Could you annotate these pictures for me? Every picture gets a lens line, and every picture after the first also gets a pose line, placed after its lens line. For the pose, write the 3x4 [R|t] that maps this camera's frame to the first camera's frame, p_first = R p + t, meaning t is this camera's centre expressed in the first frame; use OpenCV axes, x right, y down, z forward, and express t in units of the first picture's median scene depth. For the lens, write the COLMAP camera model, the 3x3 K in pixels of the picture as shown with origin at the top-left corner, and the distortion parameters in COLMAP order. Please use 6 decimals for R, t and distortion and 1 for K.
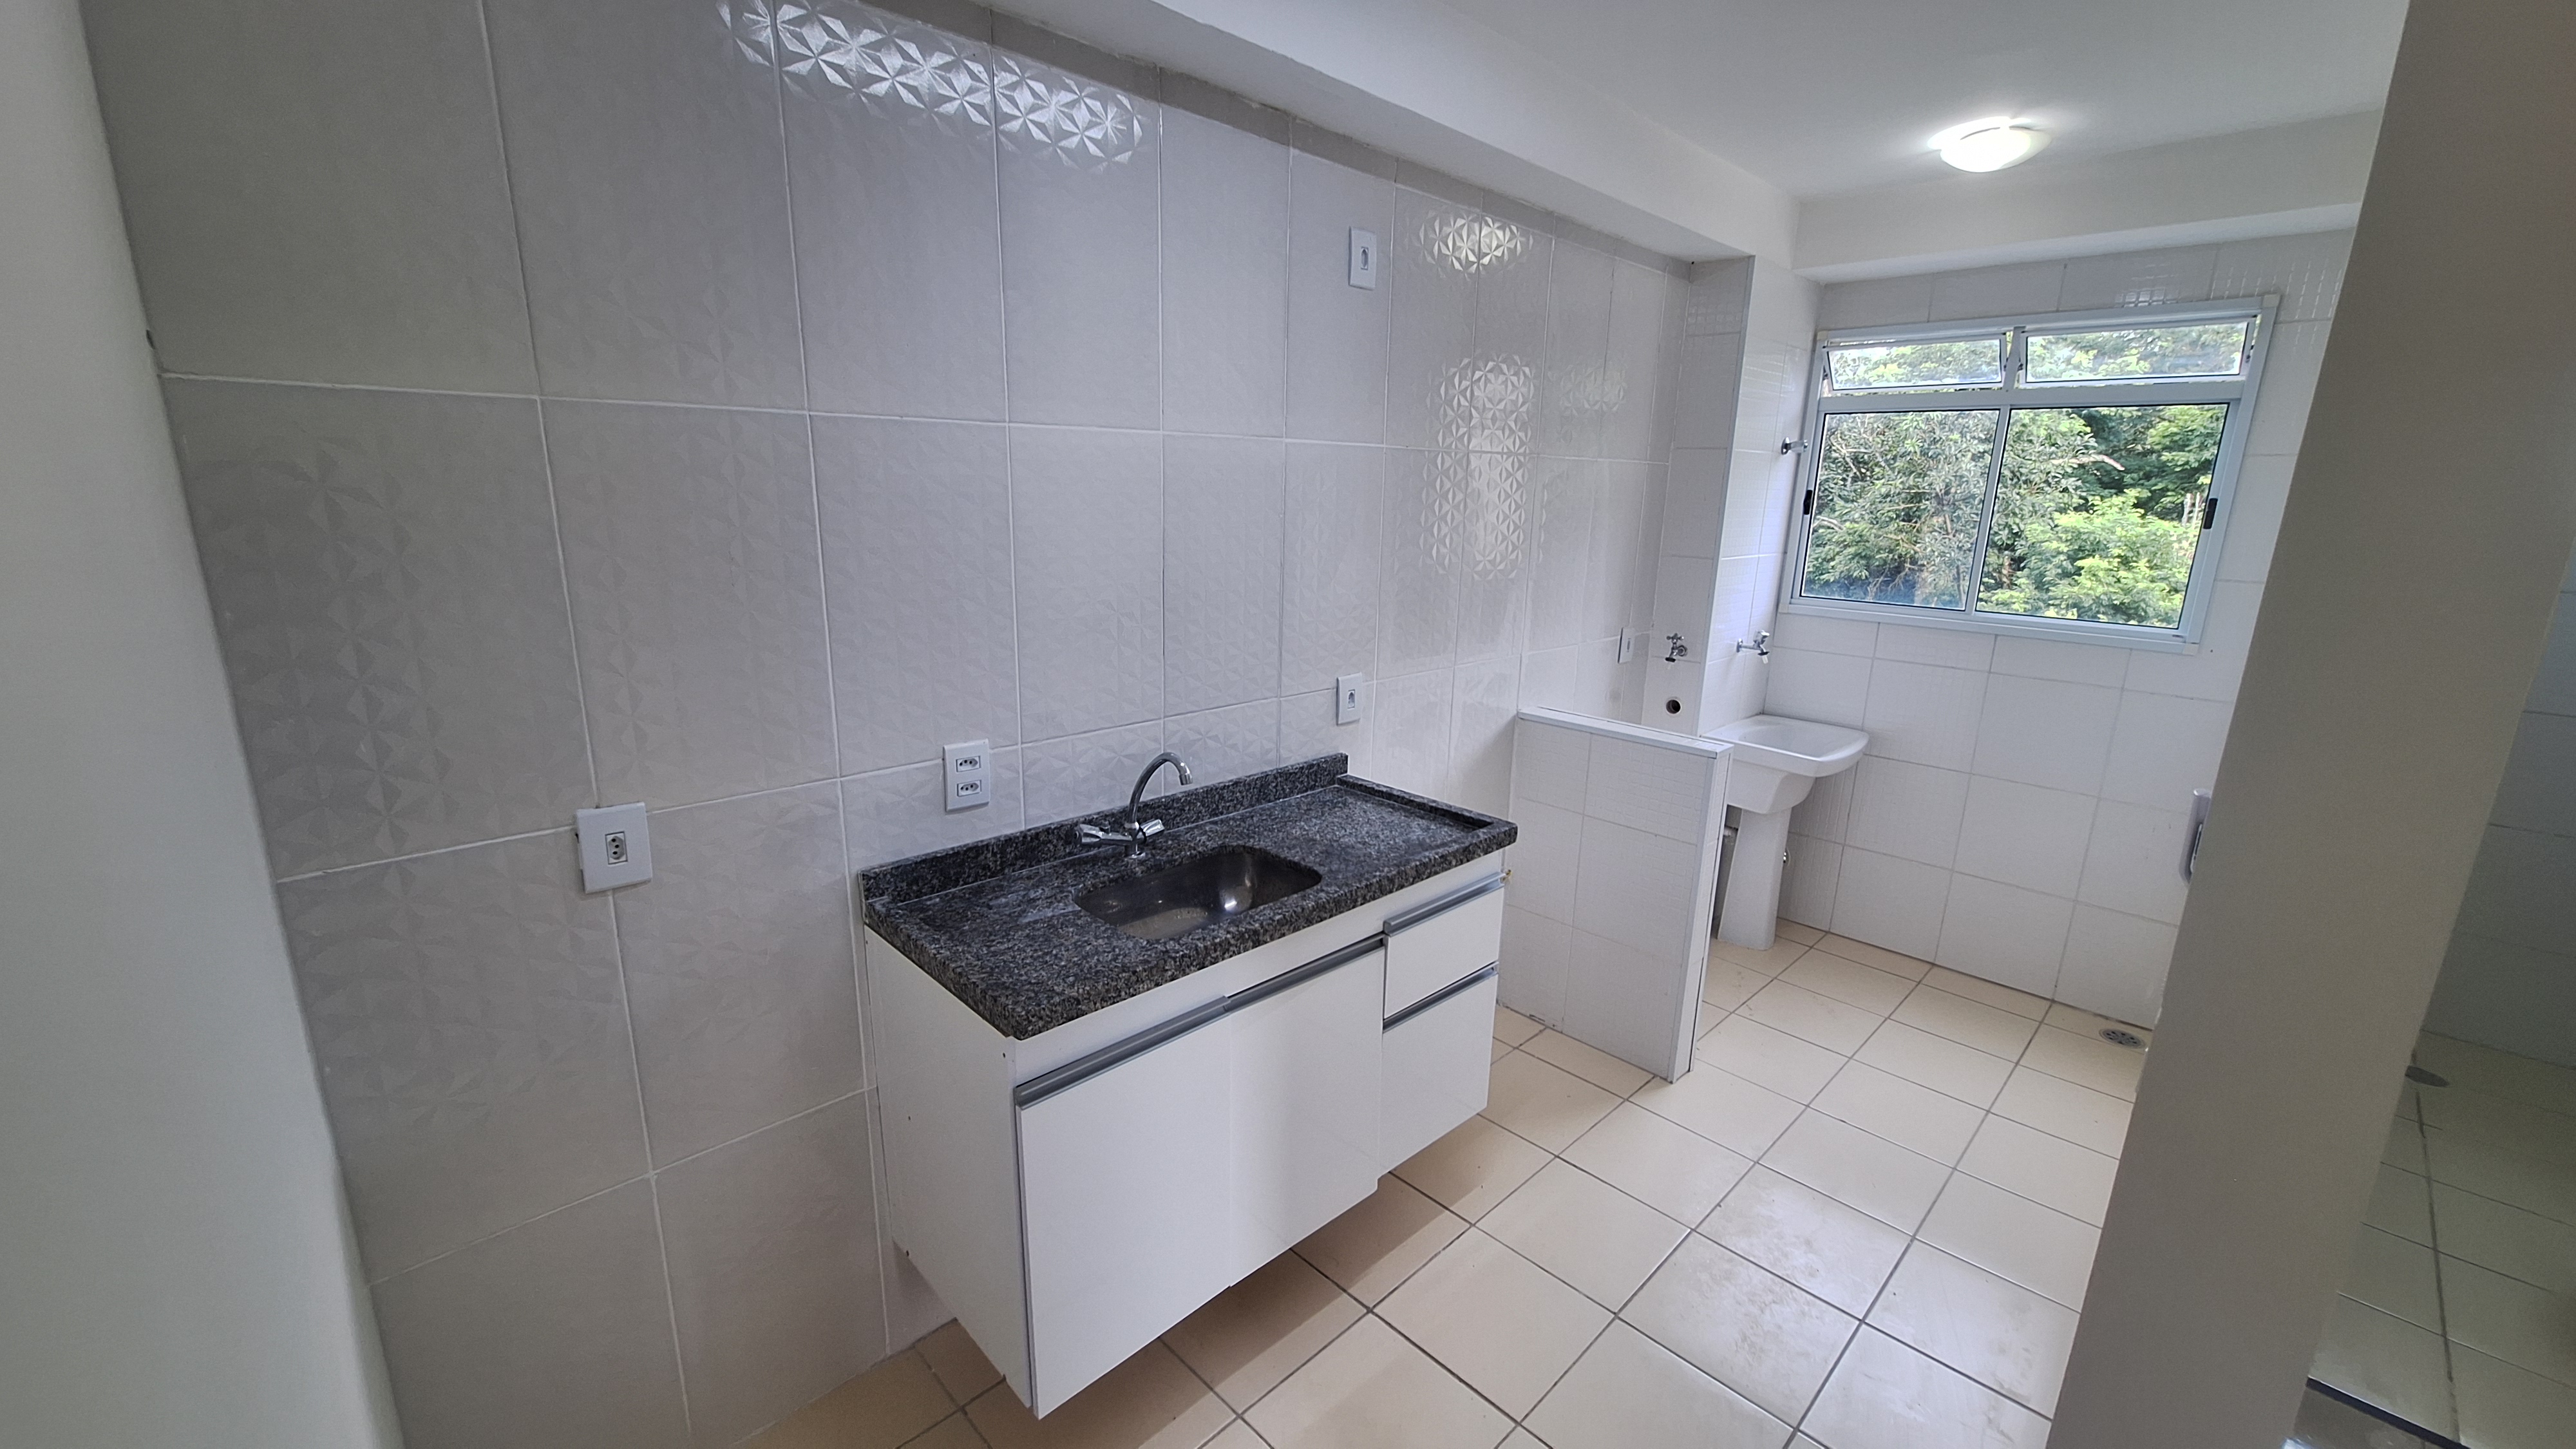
lens RADIAL K [[1022.7, 0, 1288.4], [0, 1022.7, 735.7], [0, 0, 1]] dist [-0.000208, -0.000132]
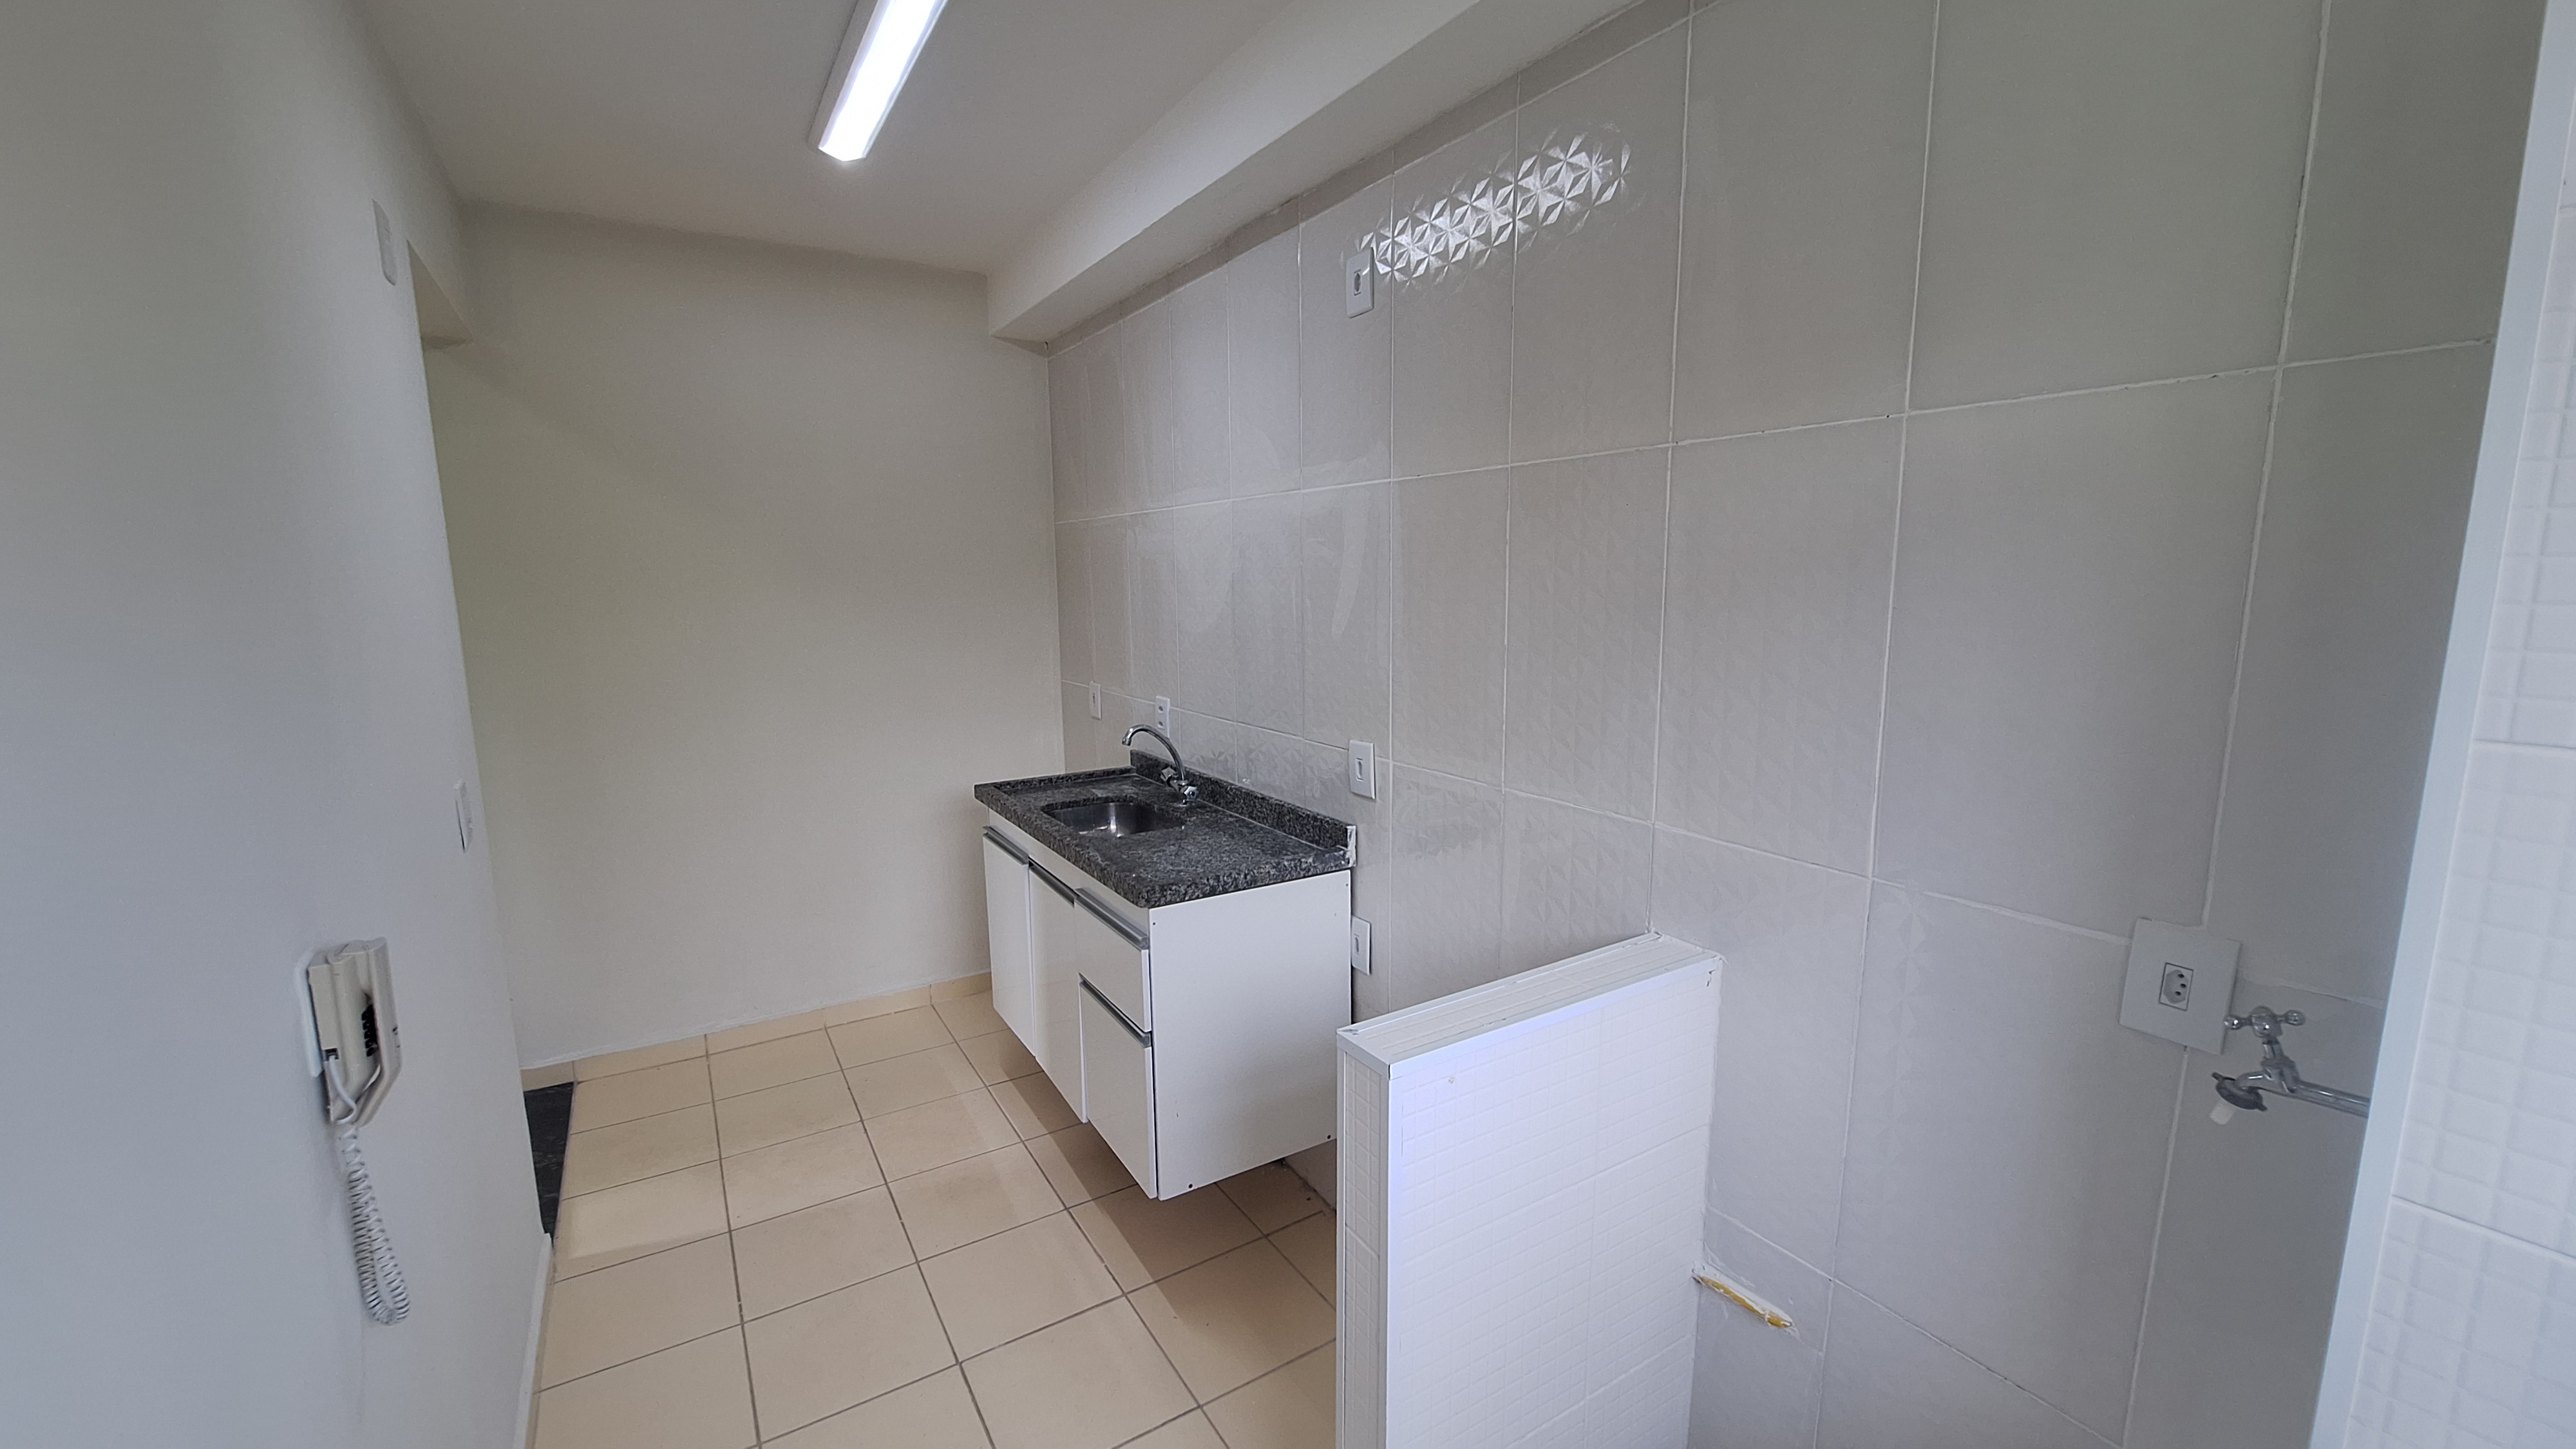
lens RADIAL K [[1022.7, 0, 1285.5], [0, 1022.7, 736.7], [0, 0, 1]] dist [-0.000208, -0.000132]
pose [[-0.206611, 0.136560, -0.968846, 0.207360], [-0.239340, 0.953075, 0.185378, -0.047057], [0.948698, 0.270185, -0.164231, 0.240969]]
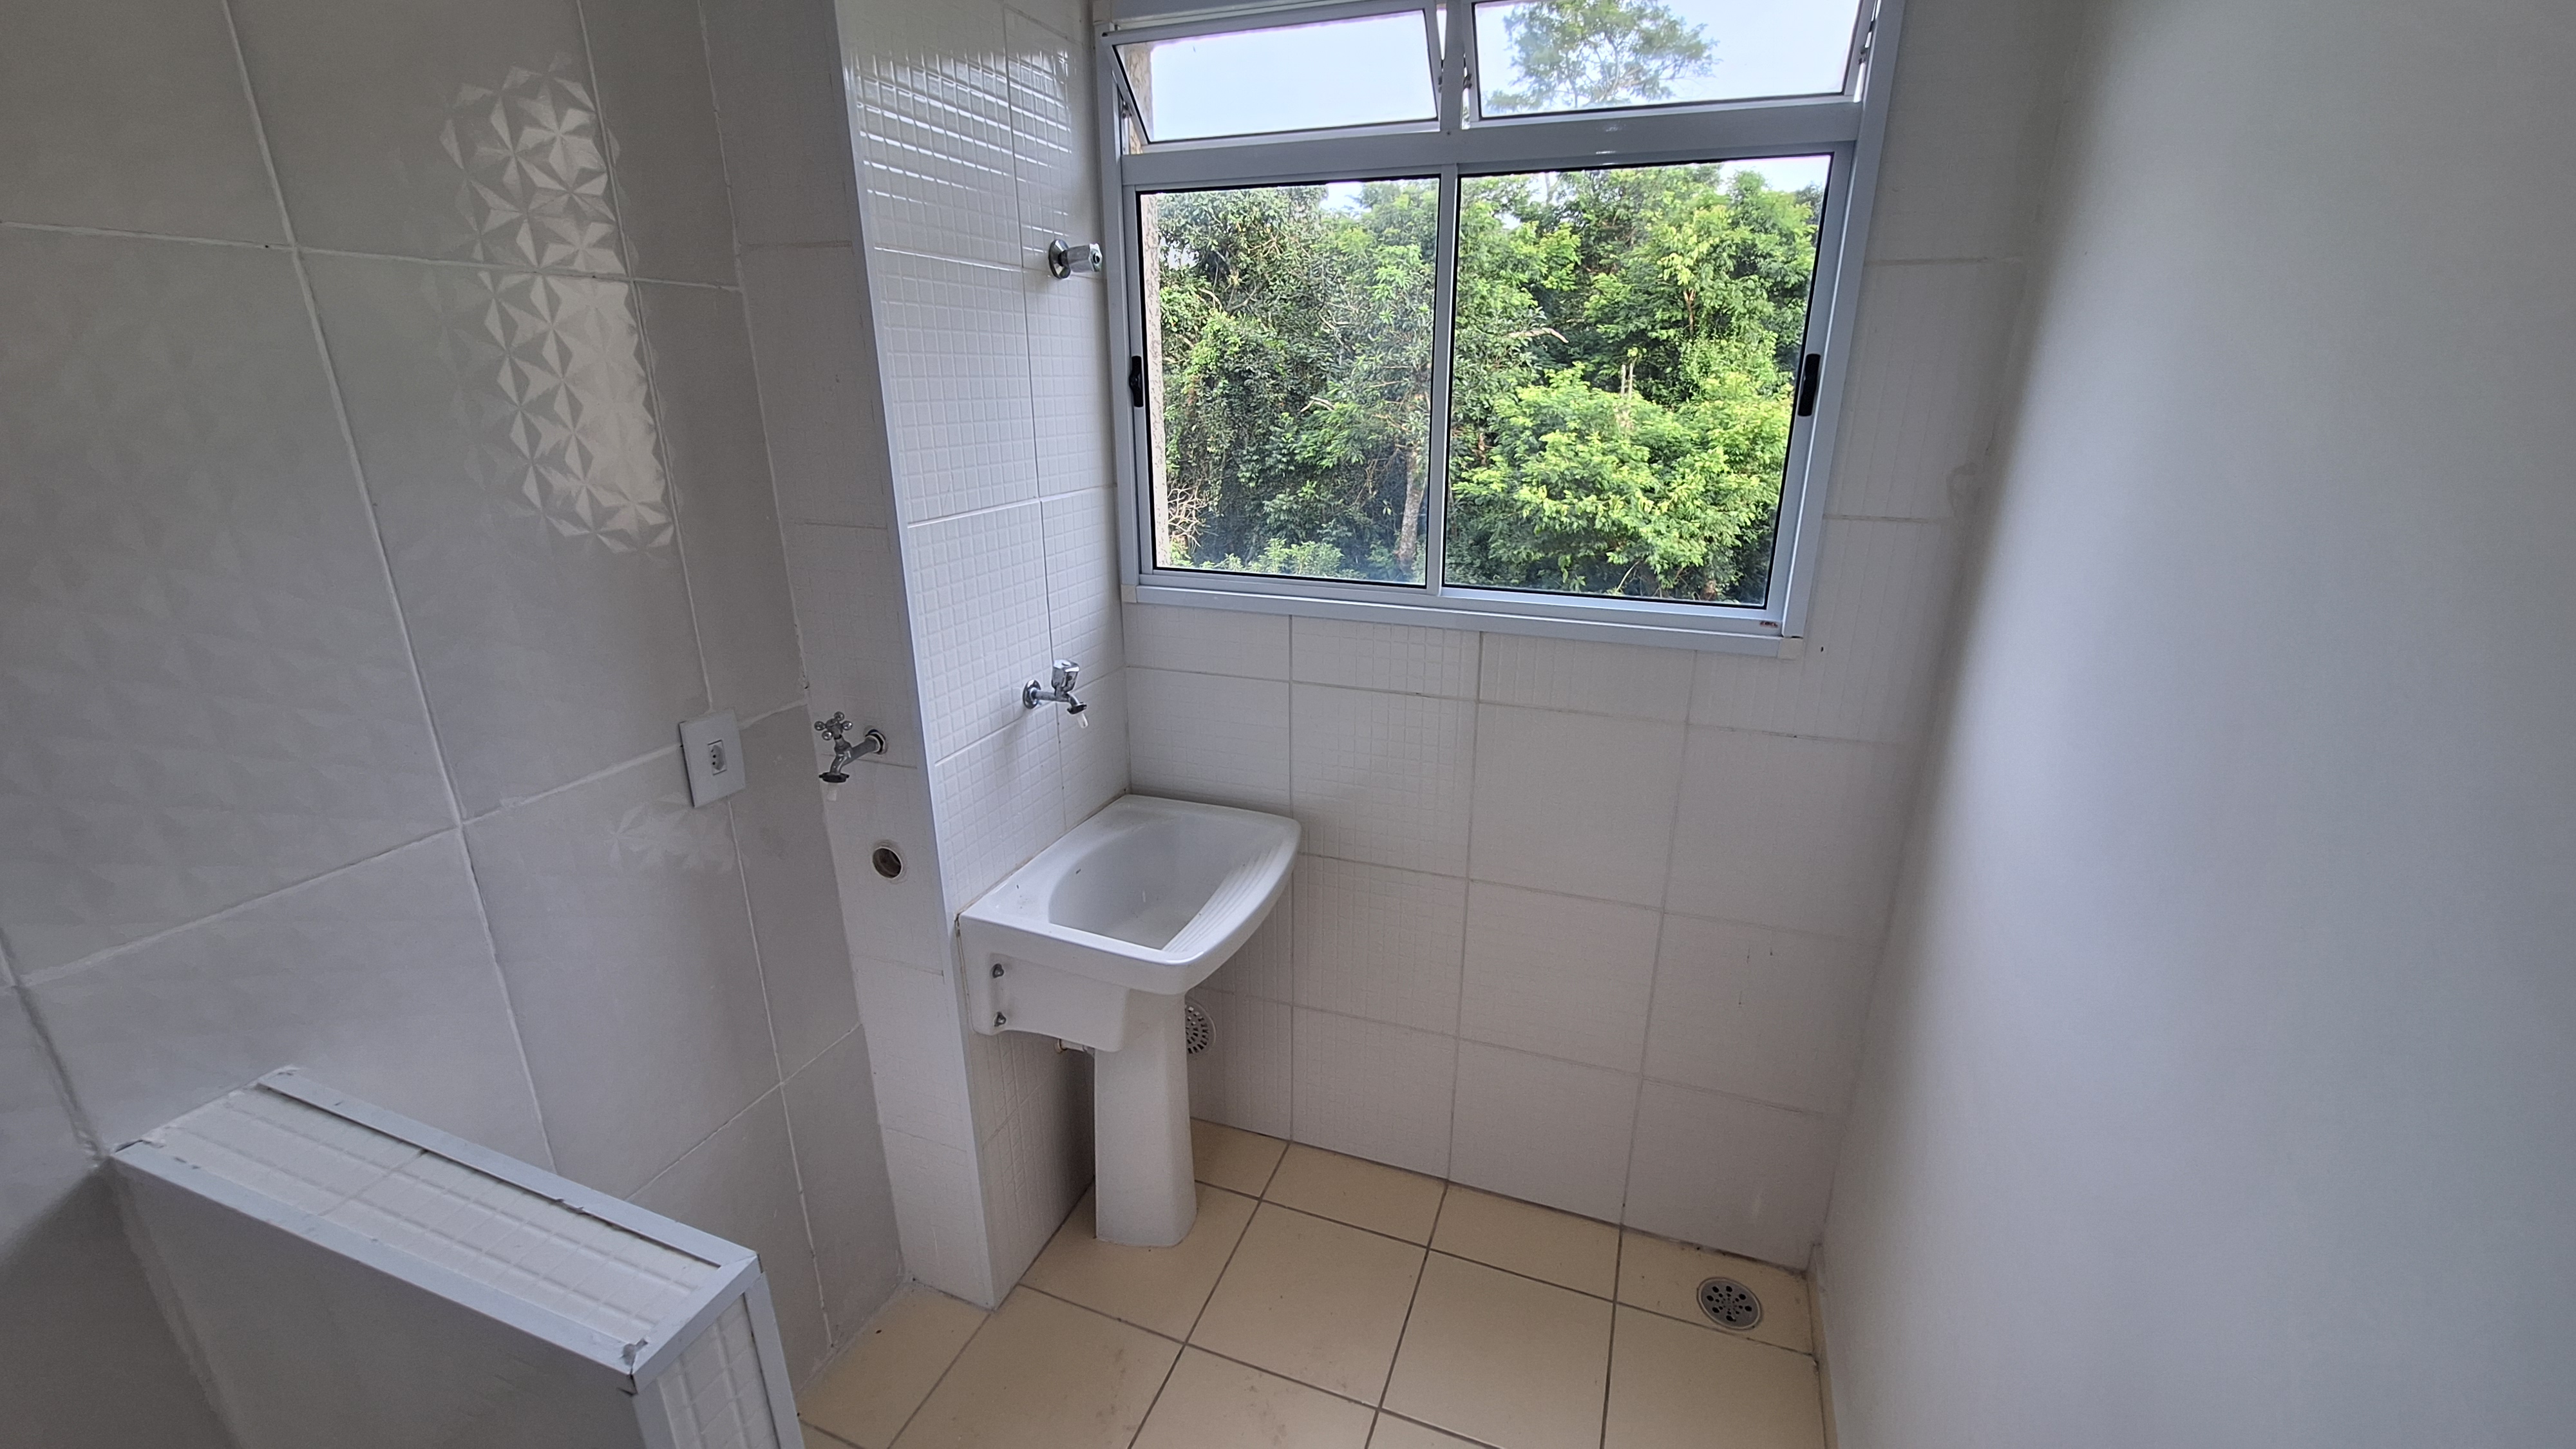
lens RADIAL K [[1022.7, 0, 1306.5], [0, 1022.7, 718.3], [0, 0, 1]] dist [-0.000208, -0.000132]
pose [[0.902972, -0.154341, 0.401024, 0.119230], [0.118744, 0.986552, 0.112320, -0.037623], [-0.412967, -0.053803, 0.909155, 0.168757]]
